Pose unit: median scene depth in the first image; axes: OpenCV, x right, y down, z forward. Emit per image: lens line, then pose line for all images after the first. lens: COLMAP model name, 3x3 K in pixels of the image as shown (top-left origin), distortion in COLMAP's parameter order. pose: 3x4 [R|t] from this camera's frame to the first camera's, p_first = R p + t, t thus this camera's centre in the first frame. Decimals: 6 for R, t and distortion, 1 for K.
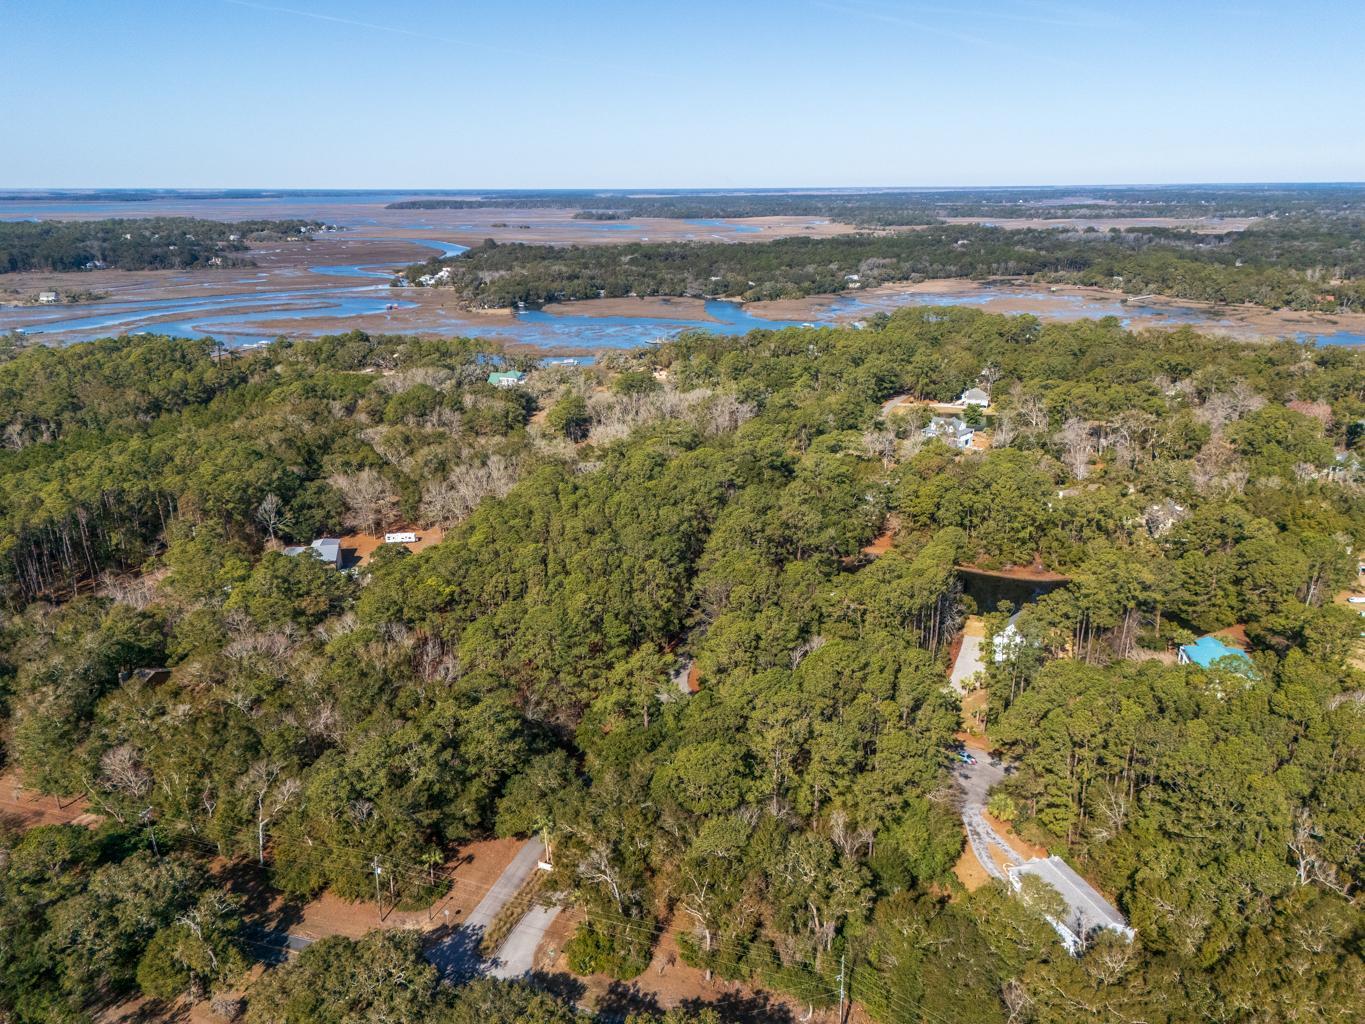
lens RADIAL K [[1000.4, 0, 686.9], [0, 1000.4, 511.0], [0, 0, 1]] dist [0.078762, -0.066889]
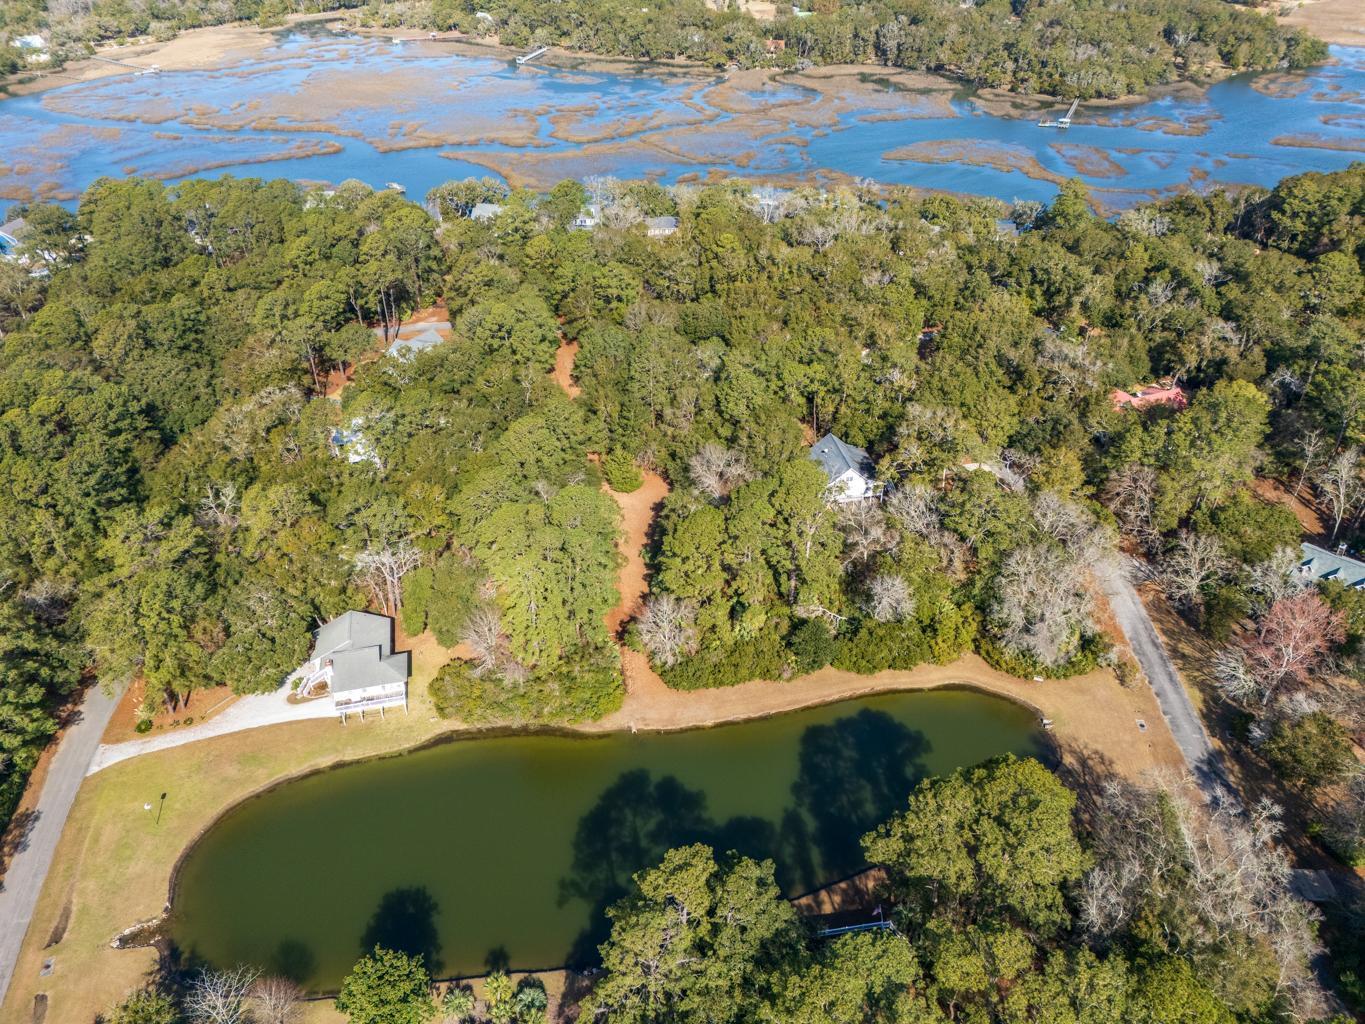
lens RADIAL K [[1000.4, 0, 686.9], [0, 1000.4, 511.0], [0, 0, 1]] dist [0.078762, -0.066889]
pose [[0.816405, -0.315197, 0.483873, 0.109515], [0.176355, 0.933960, 0.310835, -0.109826], [-0.549893, -0.168434, 0.818076, 0.328737]]
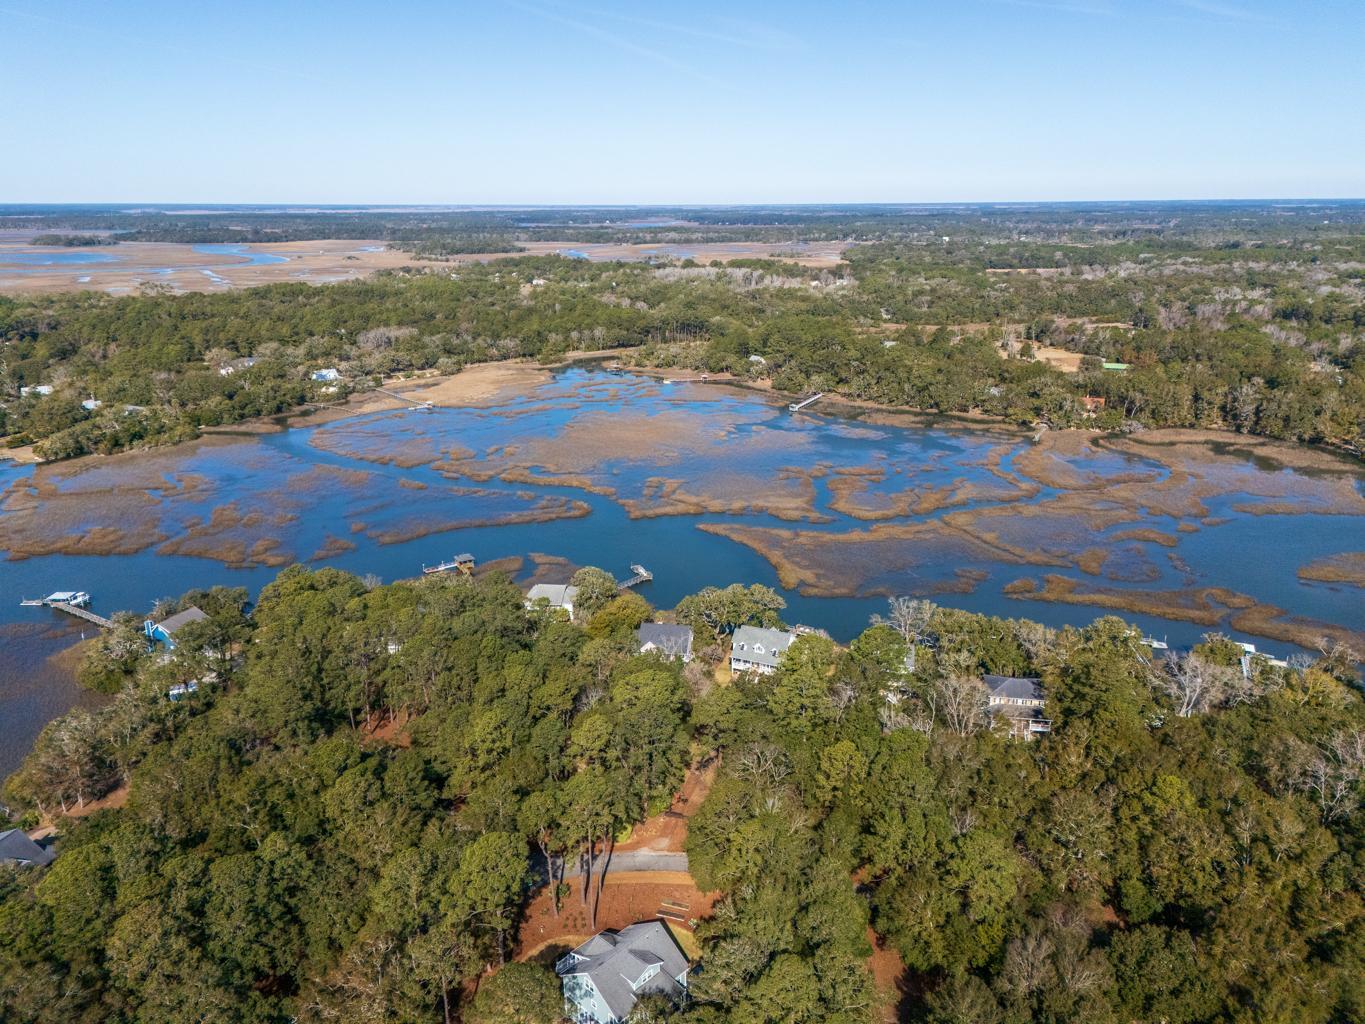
lens RADIAL K [[1000.4, 0, 686.9], [0, 1000.4, 511.0], [0, 0, 1]] dist [0.078762, -0.066889]
pose [[0.928782, -0.109151, 0.354189, 0.147744], [0.114631, 0.993393, 0.005540, -0.141662], [-0.352453, 0.035455, 0.935158, 0.425458]]
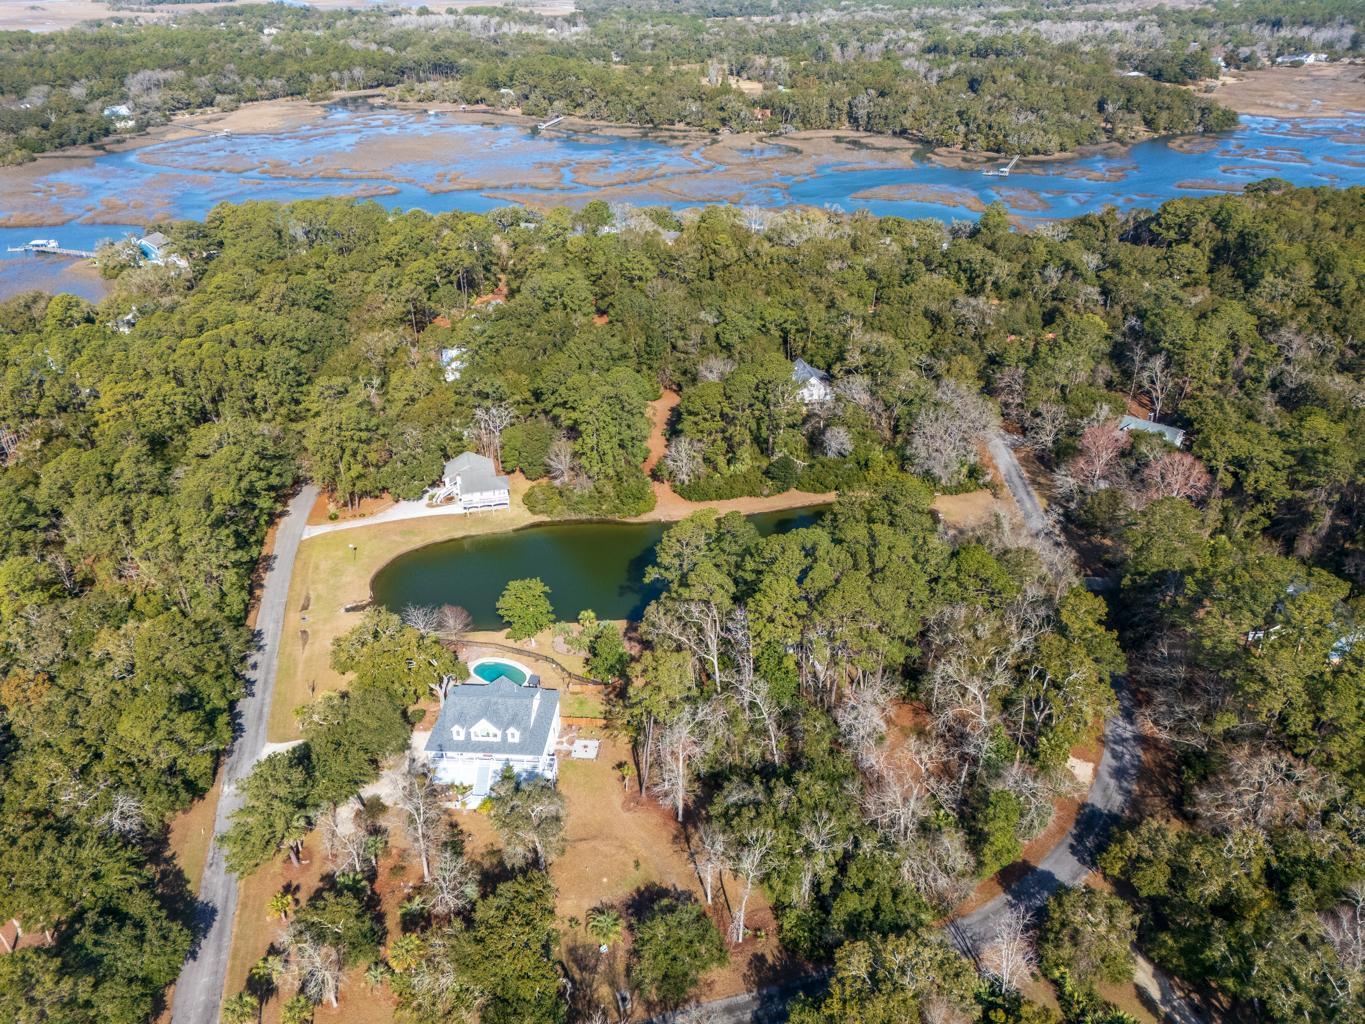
lens RADIAL K [[1000.4, 0, 686.9], [0, 1000.4, 511.0], [0, 0, 1]] dist [0.078762, -0.066889]
pose [[0.812891, -0.280491, 0.510425, 0.060796], [0.176982, 0.953912, 0.242340, -0.090168], [-0.554874, -0.106660, 0.825069, 0.269219]]
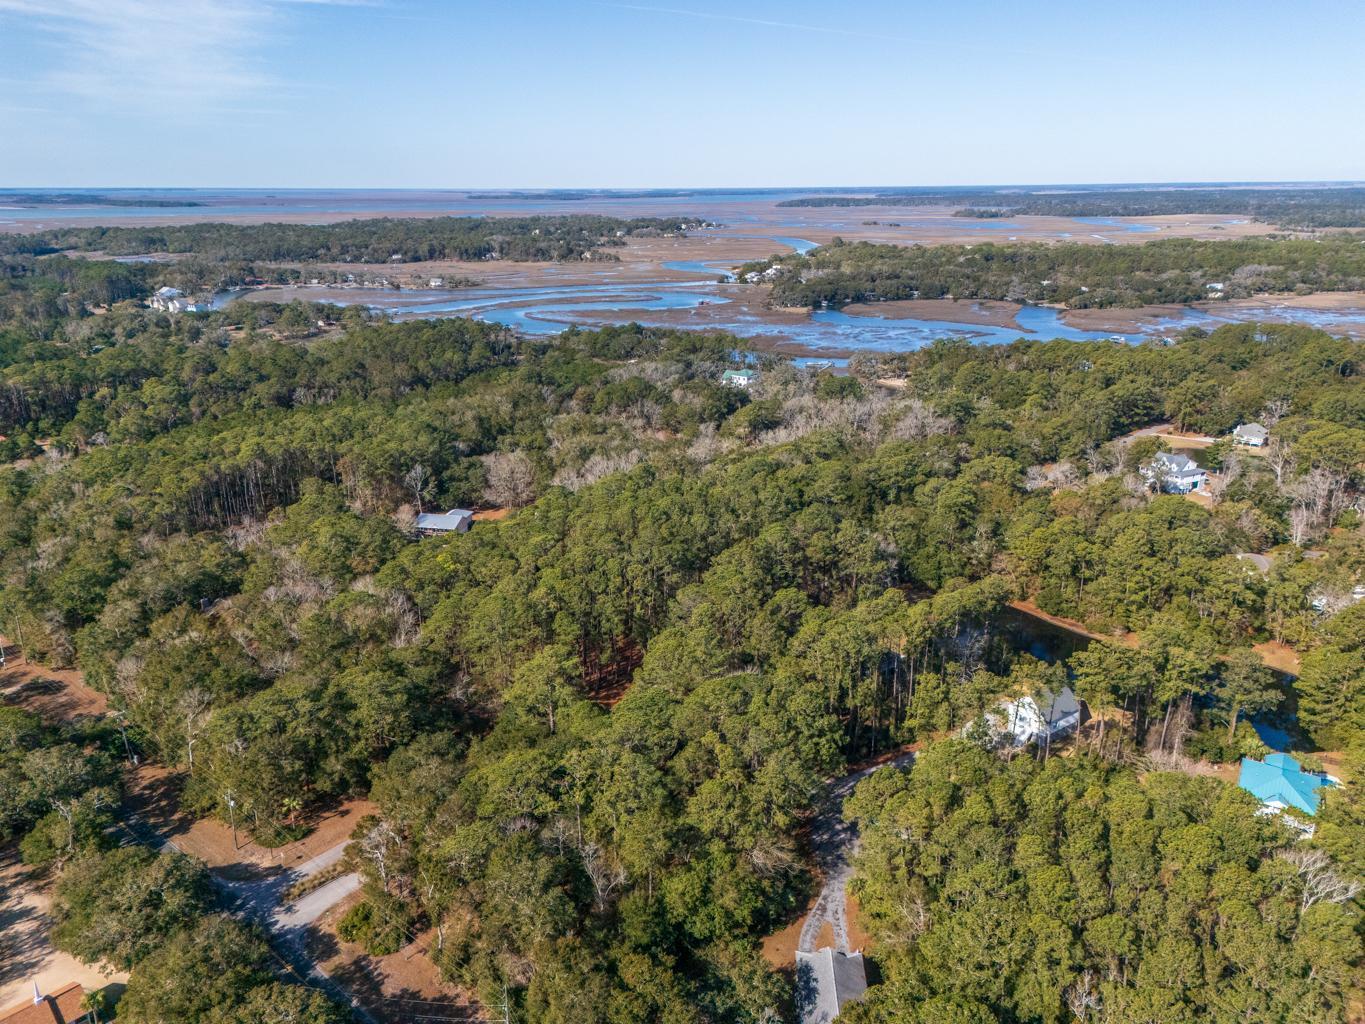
lens RADIAL K [[1000.4, 0, 686.9], [0, 1000.4, 511.0], [0, 0, 1]] dist [0.078762, -0.066889]
pose [[0.929557, 0.114703, -0.350381, 0.072215], [-0.113820, 0.993231, 0.023186, -0.006858], [0.350669, 0.018328, 0.936320, 0.016479]]
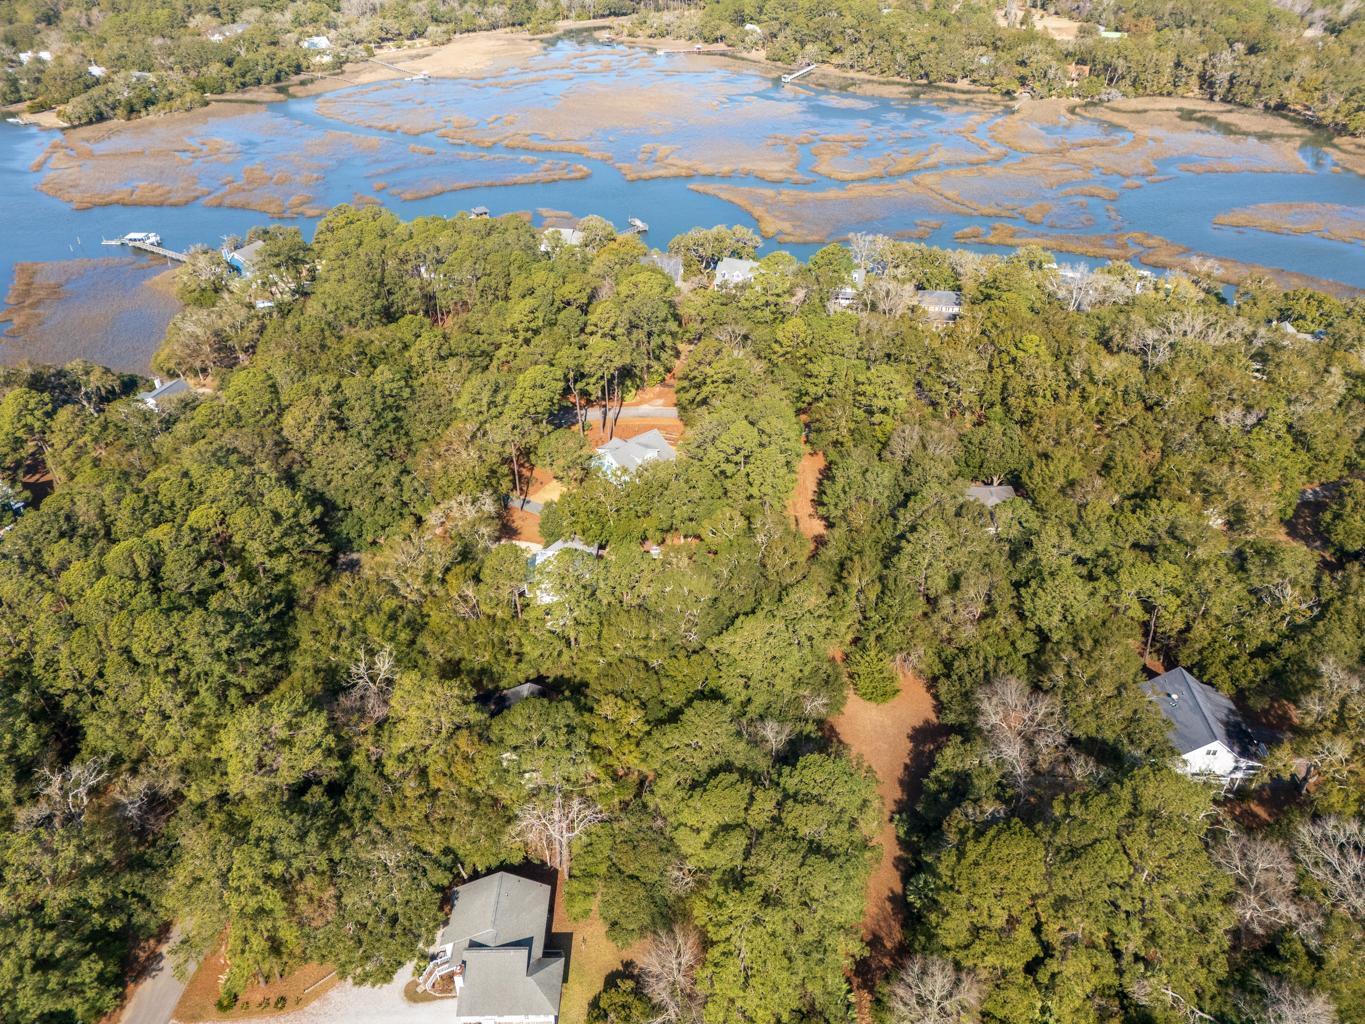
lens RADIAL K [[1000.4, 0, 686.9], [0, 1000.4, 511.0], [0, 0, 1]] dist [0.078762, -0.066889]
pose [[0.927527, -0.203717, 0.313357, 0.128527], [0.114107, 0.952717, 0.281619, -0.125392], [-0.355911, -0.225453, 0.906917, 0.376012]]
